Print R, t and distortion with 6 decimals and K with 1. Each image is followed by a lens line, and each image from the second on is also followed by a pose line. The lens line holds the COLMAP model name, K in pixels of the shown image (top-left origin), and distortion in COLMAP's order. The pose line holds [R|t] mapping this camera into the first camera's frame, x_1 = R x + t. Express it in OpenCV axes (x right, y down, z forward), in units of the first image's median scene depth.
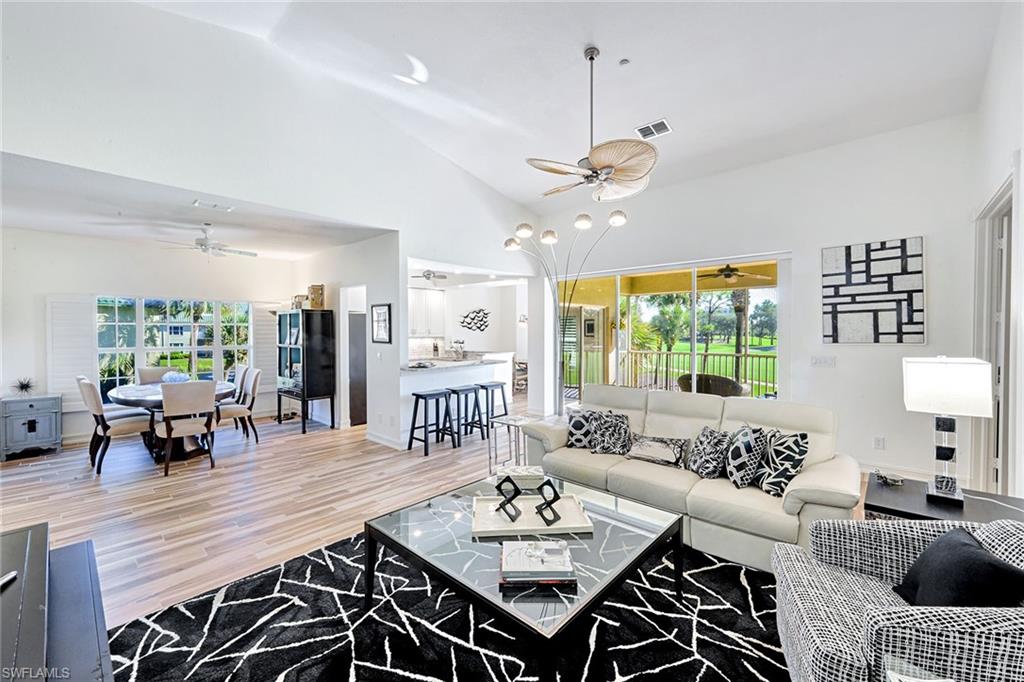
lens RADIAL K [[410.0, 0, 508.4], [0, 410.0, 328.2], [0, 0, 1]] dist [0.009075, -0.000256]
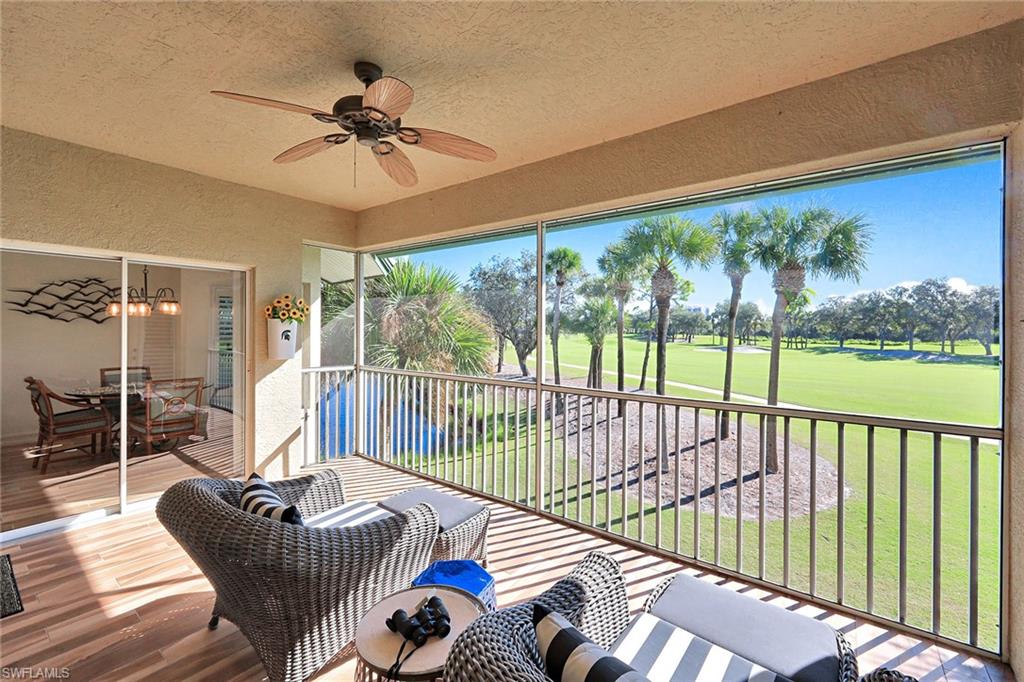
lens RADIAL K [[430.5, 0, 507.0], [0, 430.5, 324.3], [0, 0, 1]] dist [0.000171, 0.000123]
pose [[0.996379, 0.008118, 0.084629, 0.972810], [-0.007953, 0.999966, -0.002285, 0.014241], [-0.084644, 0.001604, 0.996410, 1.101273]]
